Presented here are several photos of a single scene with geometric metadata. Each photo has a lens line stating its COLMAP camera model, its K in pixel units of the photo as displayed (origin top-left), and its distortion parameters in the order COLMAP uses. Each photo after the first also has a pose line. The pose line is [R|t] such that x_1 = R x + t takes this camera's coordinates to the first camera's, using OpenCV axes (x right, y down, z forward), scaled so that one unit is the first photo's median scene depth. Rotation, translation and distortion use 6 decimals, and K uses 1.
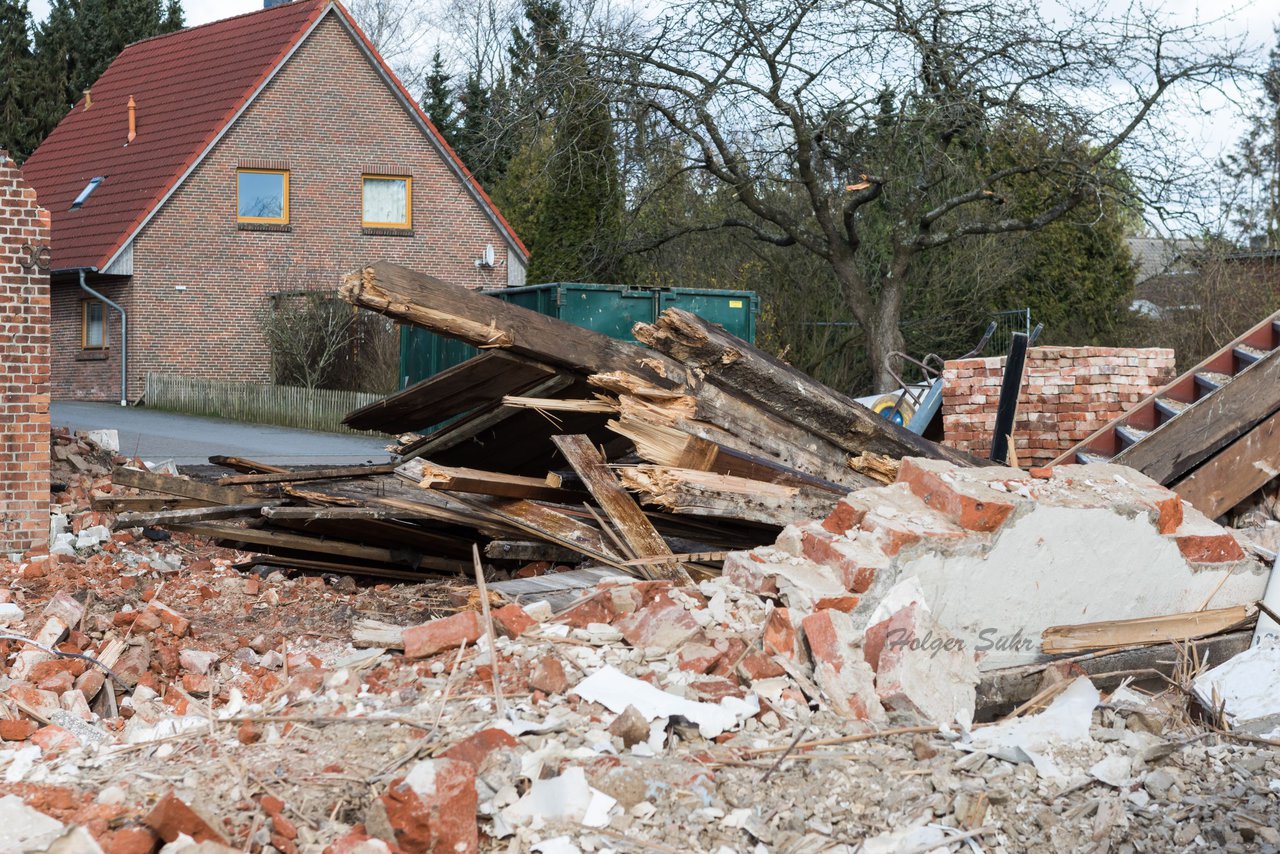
lens RADIAL K [[3217.0, 0, 640.0], [0, 3217.0, 427.0], [0, 0, 1]] dist [-0.066967, -0.367792]
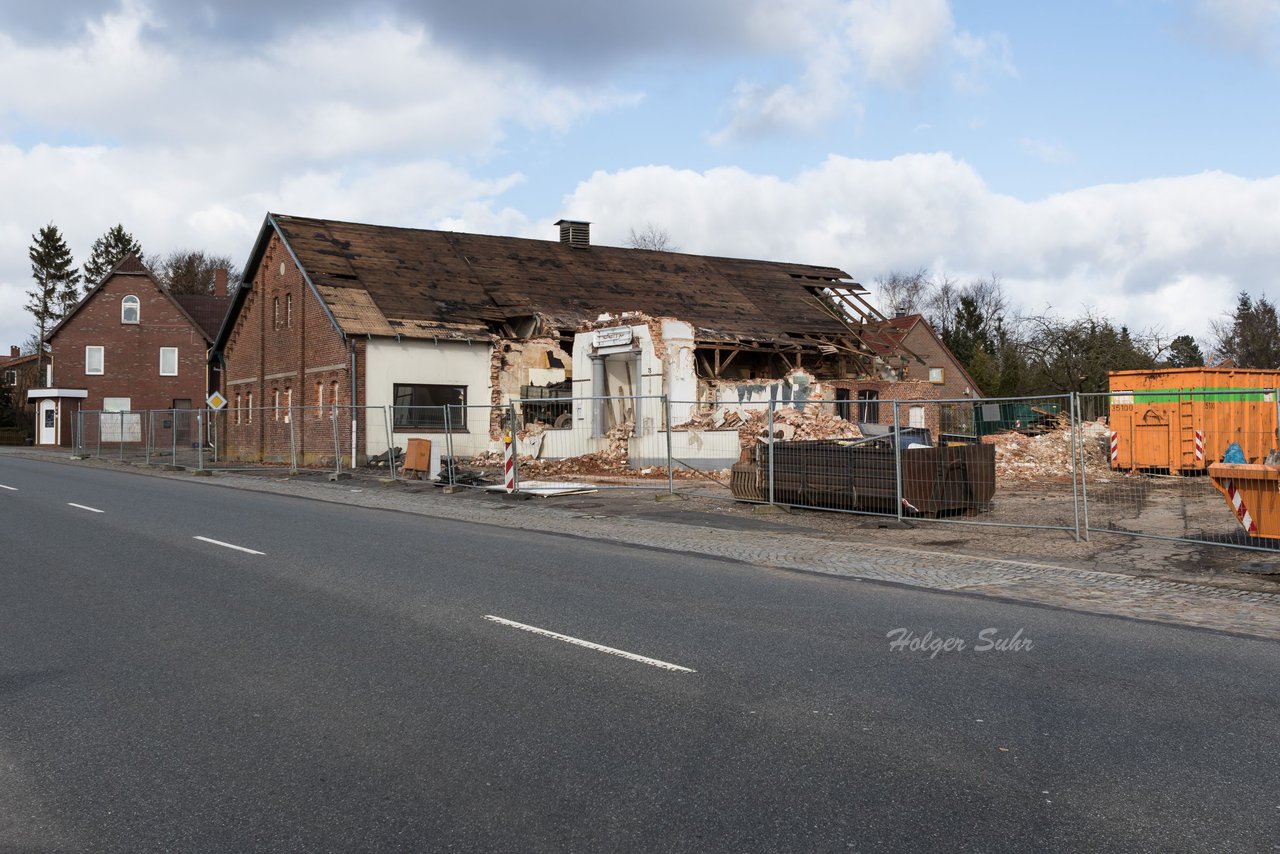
lens RADIAL K [[1410.4, 0, 640.0], [0, 1410.4, 427.0], [0, 0, 1]] dist [-0.035925, 0.033908]
pose [[0.971823, -0.007855, -0.235581, -0.114559], [0.002970, 0.999773, -0.021081, 0.049360], [0.235693, 0.019787, 0.971626, -1.711589]]
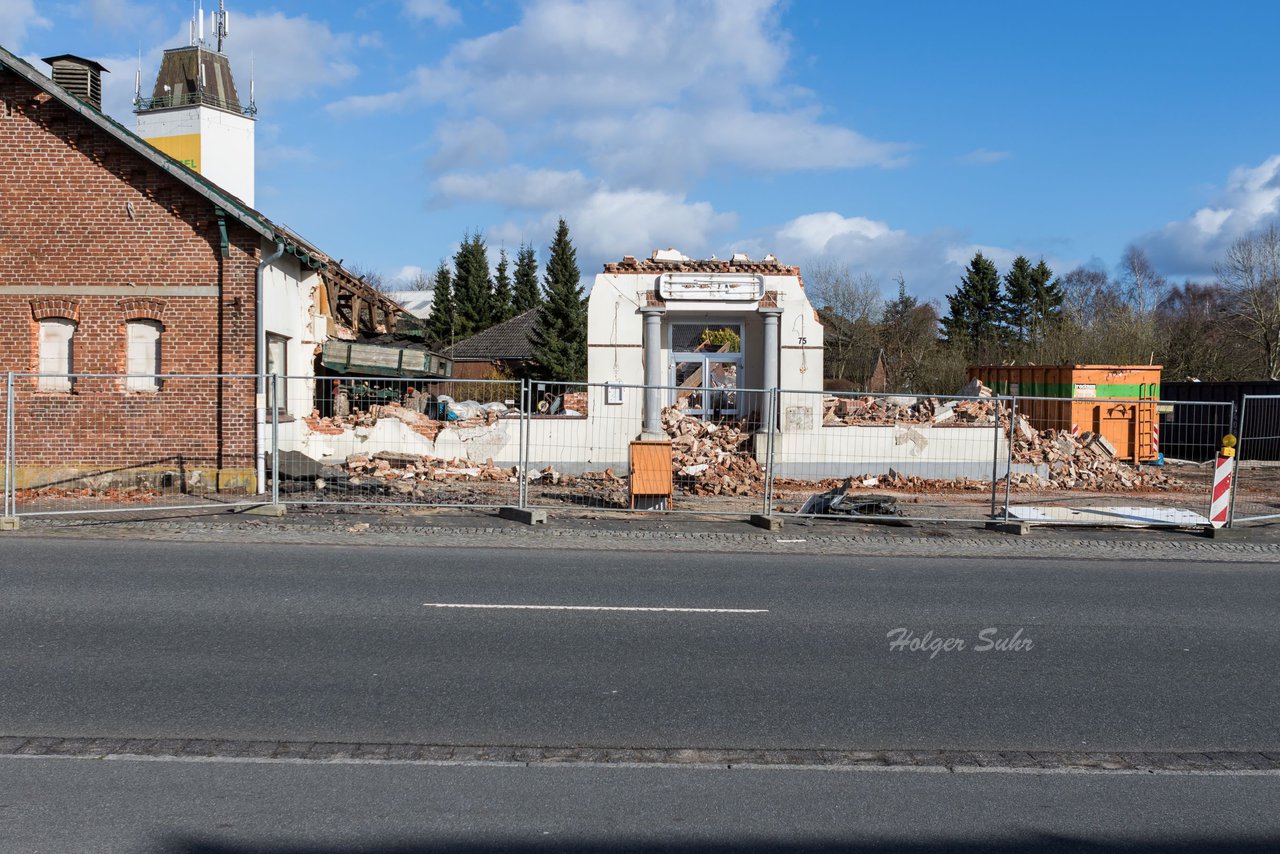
lens RADIAL K [[1439.9, 0, 645.1], [0, 1439.9, 427.6], [0, 0, 1]] dist [-0.041058, 0.059248]
pose [[0.692583, -0.010220, 0.721266, -1.574902], [0.000426, 0.999905, 0.013760, 0.000995], [-0.721338, -0.009223, 0.692521, -0.774589]]
